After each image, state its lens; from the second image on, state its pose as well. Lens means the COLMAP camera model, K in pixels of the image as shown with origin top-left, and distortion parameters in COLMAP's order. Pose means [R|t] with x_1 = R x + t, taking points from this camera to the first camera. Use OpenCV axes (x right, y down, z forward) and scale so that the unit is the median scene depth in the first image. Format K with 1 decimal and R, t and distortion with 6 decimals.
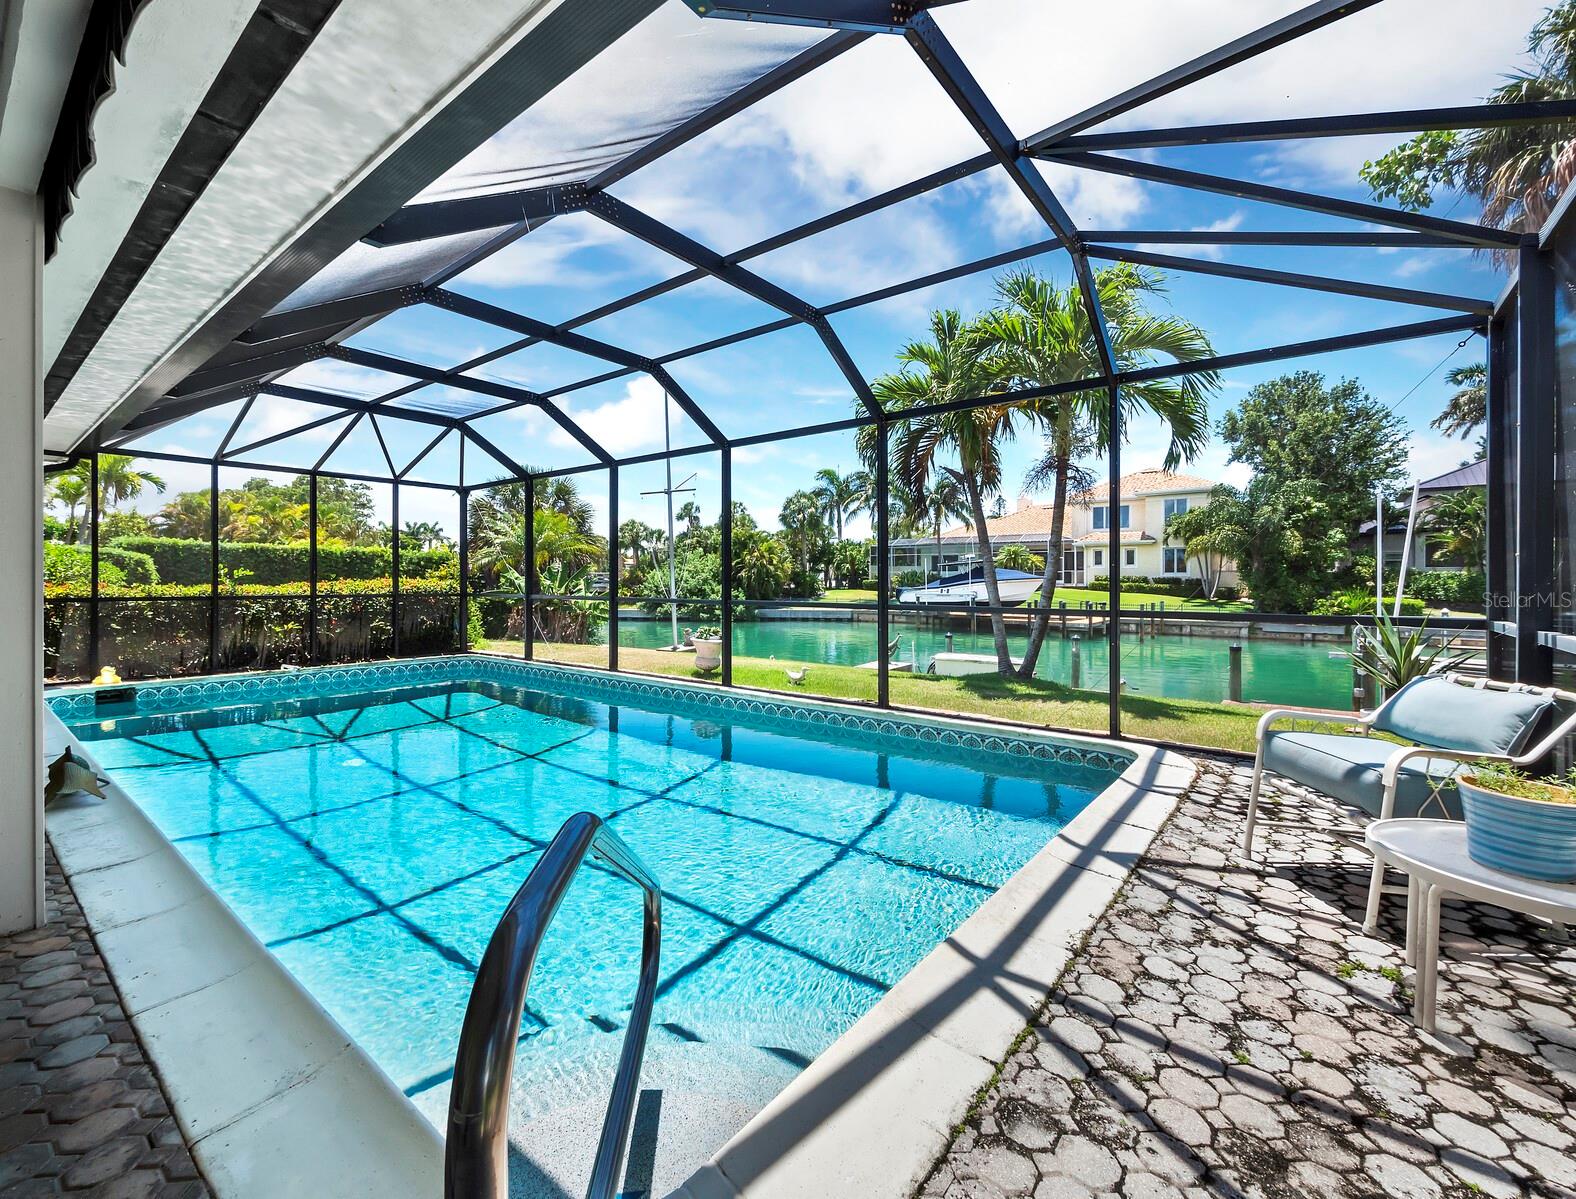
lens RADIAL K [[673.5, 0, 782.9], [0, 673.5, 593.2], [0, 0, 1]] dist [-0.005442, -0.000395]
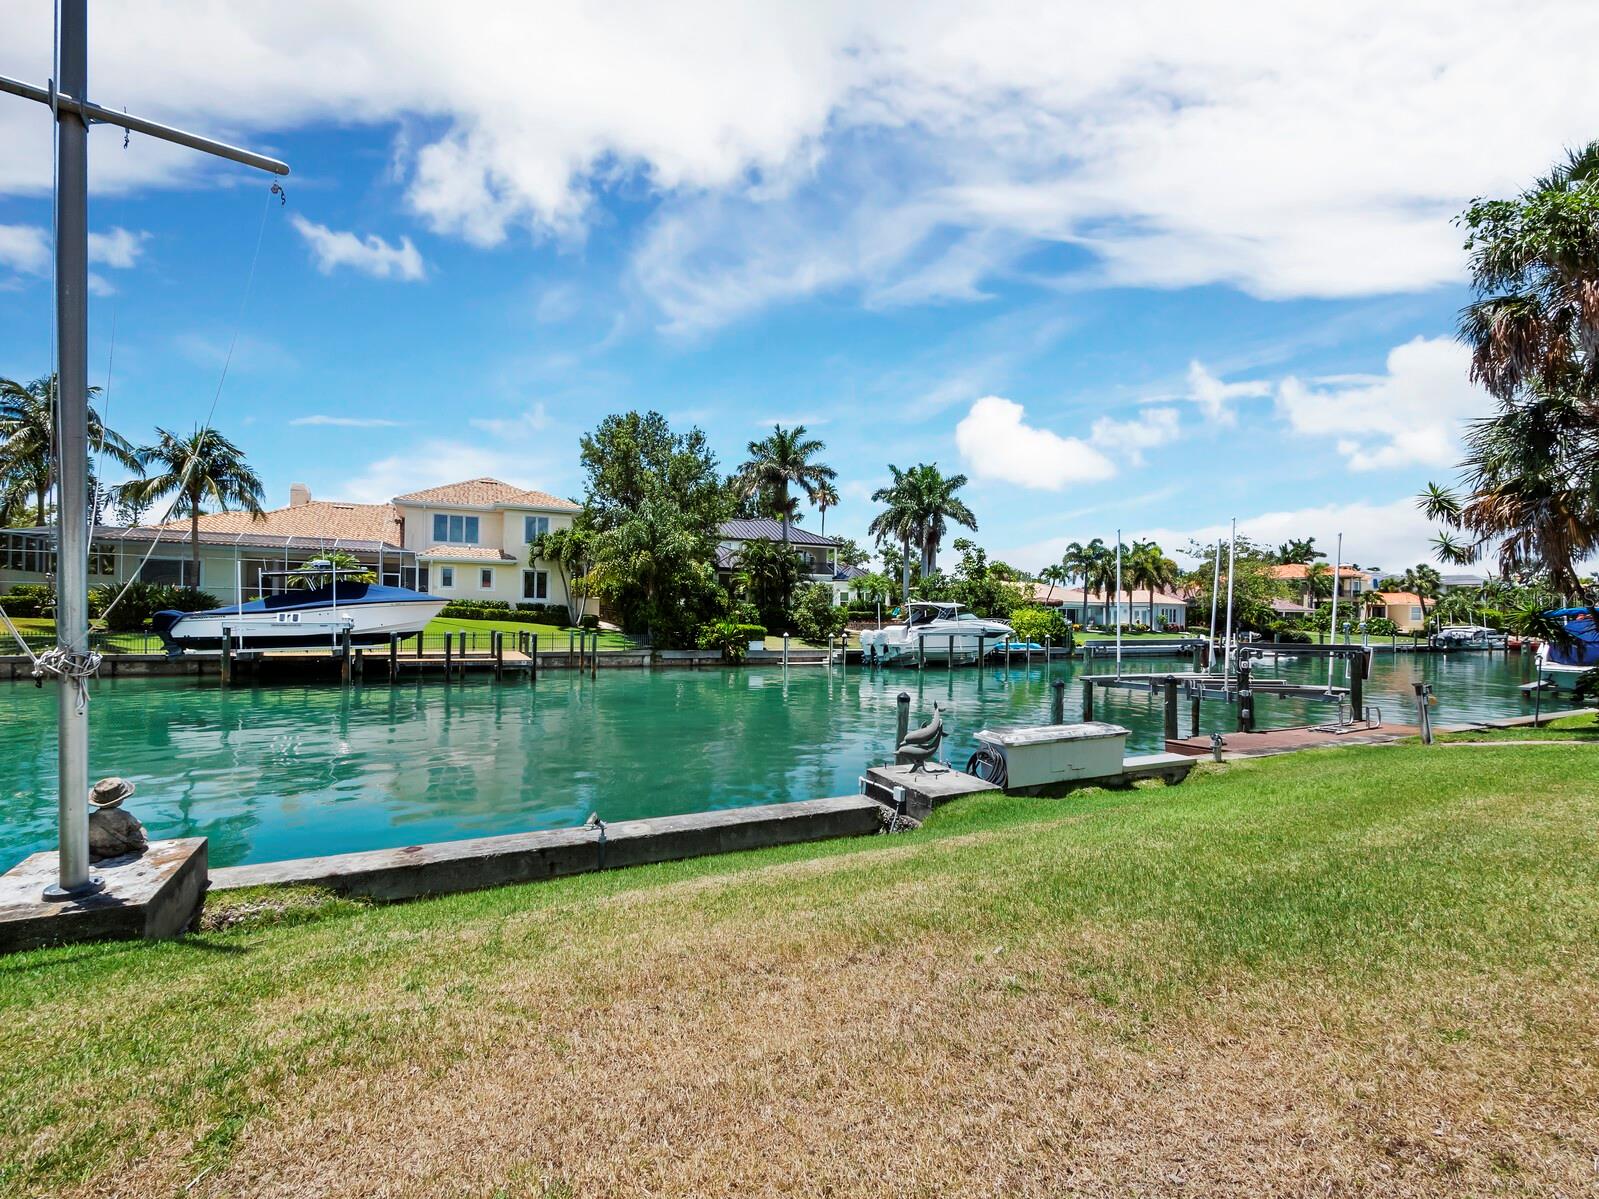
lens RADIAL K [[698.7, 0, 795.6], [0, 698.7, 615.2], [0, 0, 1]] dist [0.001039, -0.000038]
pose [[0.447798, 0.005024, 0.894121, -0.135046], [0.001938, 0.999976, -0.006590, -0.001064], [-0.894133, 0.004684, 0.447777, 0.366066]]
